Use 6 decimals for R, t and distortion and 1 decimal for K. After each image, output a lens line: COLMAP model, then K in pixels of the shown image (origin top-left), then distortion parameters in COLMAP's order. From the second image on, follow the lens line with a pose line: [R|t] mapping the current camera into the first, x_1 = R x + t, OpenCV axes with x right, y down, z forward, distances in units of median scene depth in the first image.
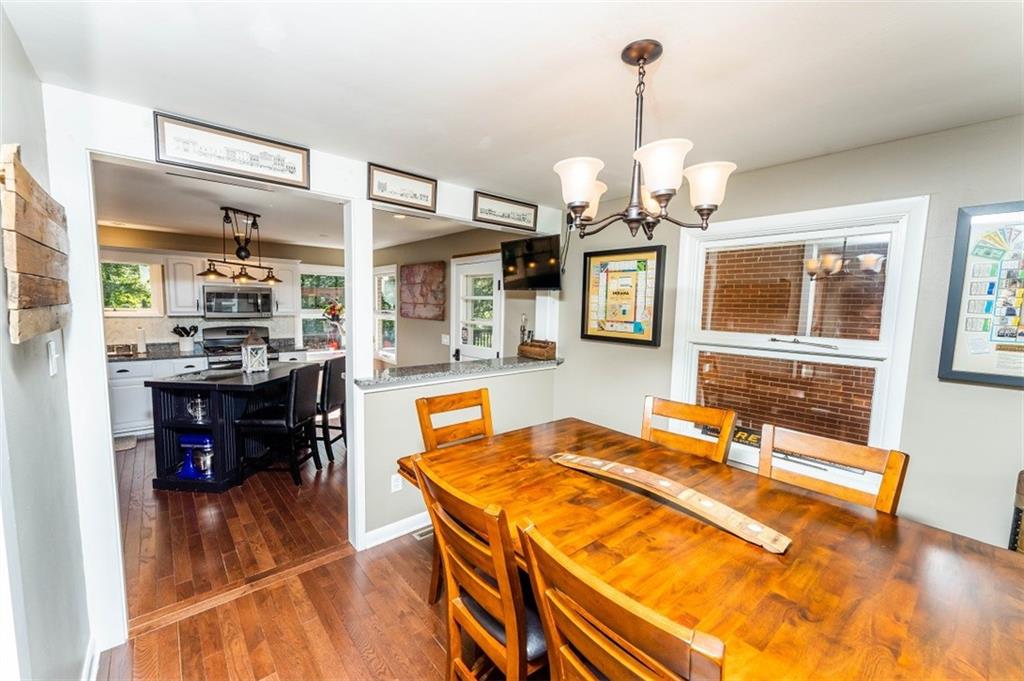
lens RADIAL K [[410.3, 0, 509.0], [0, 410.3, 343.5], [0, 0, 1]] dist [0.003221, 0.000111]
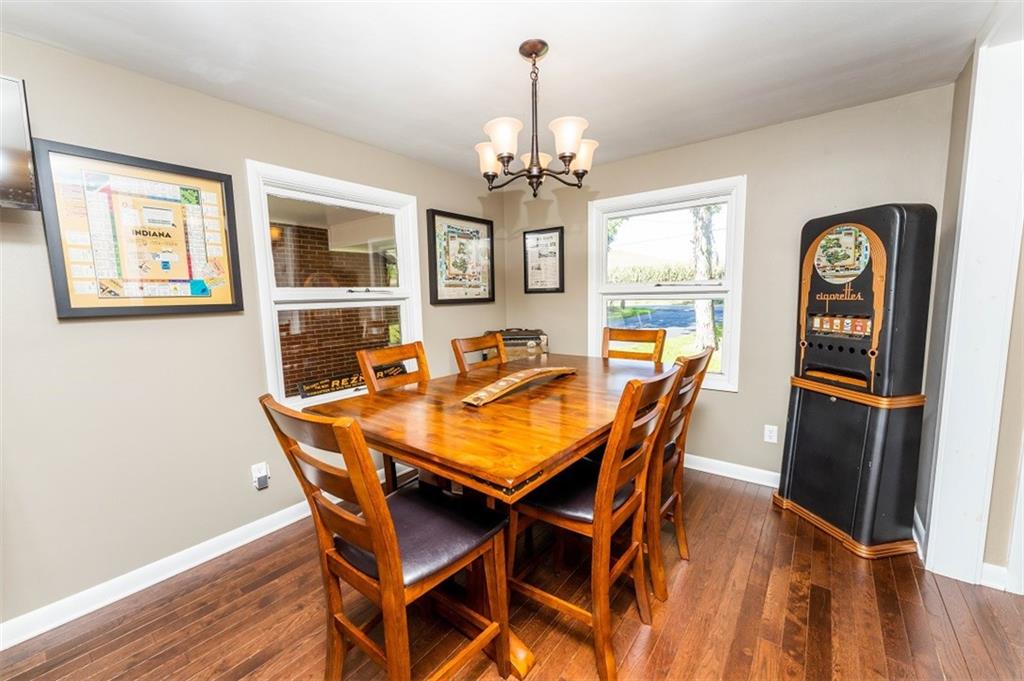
lens RADIAL K [[410.3, 0, 513.1], [0, 410.3, 341.7], [0, 0, 1]] dist [0.003221, 0.000111]
pose [[-0.217217, -0.133330, 0.966975, -0.470913], [0.108845, 0.981141, 0.159734, -0.003203], [-0.970036, 0.139947, -0.198608, 0.627827]]
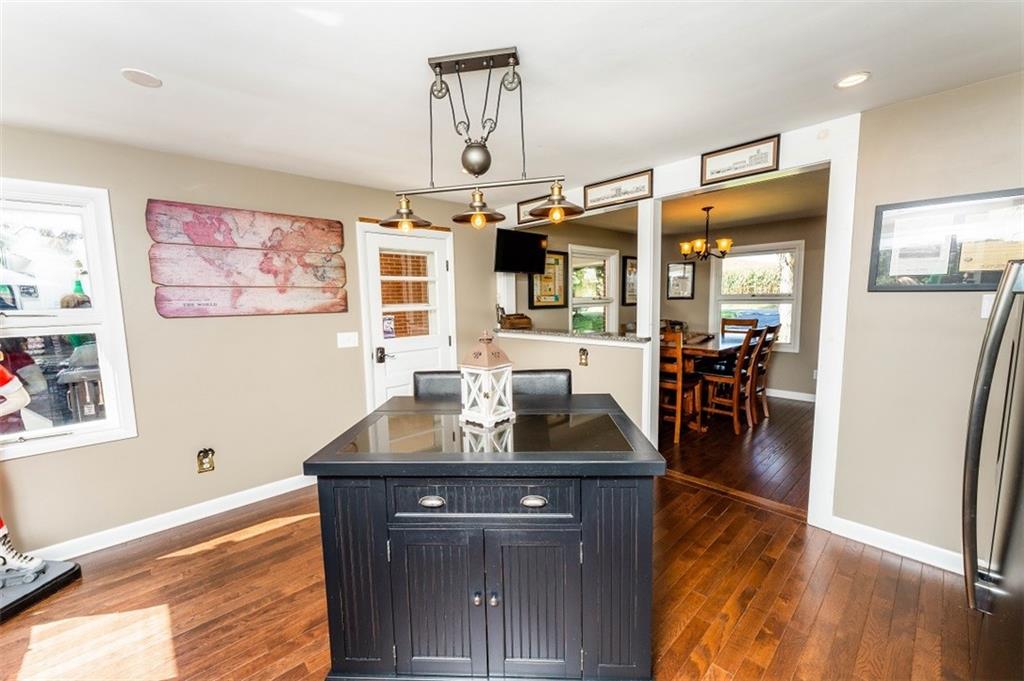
lens RADIAL K [[410.3, 0, 509.8], [0, 410.3, 346.4], [0, 0, 1]] dist [0.003221, 0.000111]
pose [[-0.051429, -0.142855, 0.988407, -1.377185], [0.111187, 0.982744, 0.147822, -0.113914], [-0.992468, 0.117500, -0.034658, 1.254478]]
